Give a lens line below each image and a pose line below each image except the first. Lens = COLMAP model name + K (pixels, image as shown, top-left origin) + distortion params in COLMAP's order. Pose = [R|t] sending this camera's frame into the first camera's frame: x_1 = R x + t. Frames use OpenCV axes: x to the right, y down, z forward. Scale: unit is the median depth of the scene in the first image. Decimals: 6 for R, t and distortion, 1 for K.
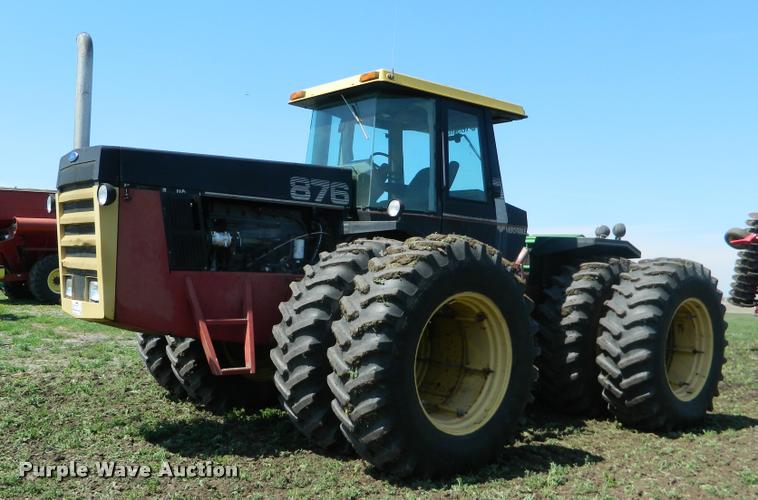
lens RADIAL K [[656.2, 0, 296.1], [0, 656.2, 247.8], [0, 0, 1]] dist [-0.003414, -0.000874]
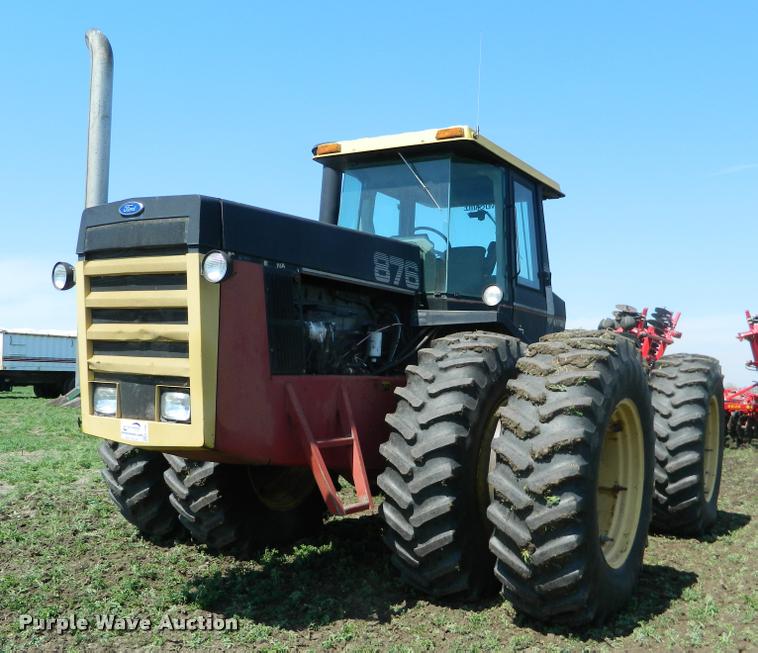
lens RADIAL K [[740.5, 0, 378.7], [0, 740.5, 345.5], [0, 0, 1]] dist [-0.002654, -0.019050]
pose [[0.948647, 0.005616, 0.316286, -0.311907], [-0.010281, 0.999862, 0.013082, -0.009360], [-0.316168, -0.015662, 0.948574, 0.176973]]
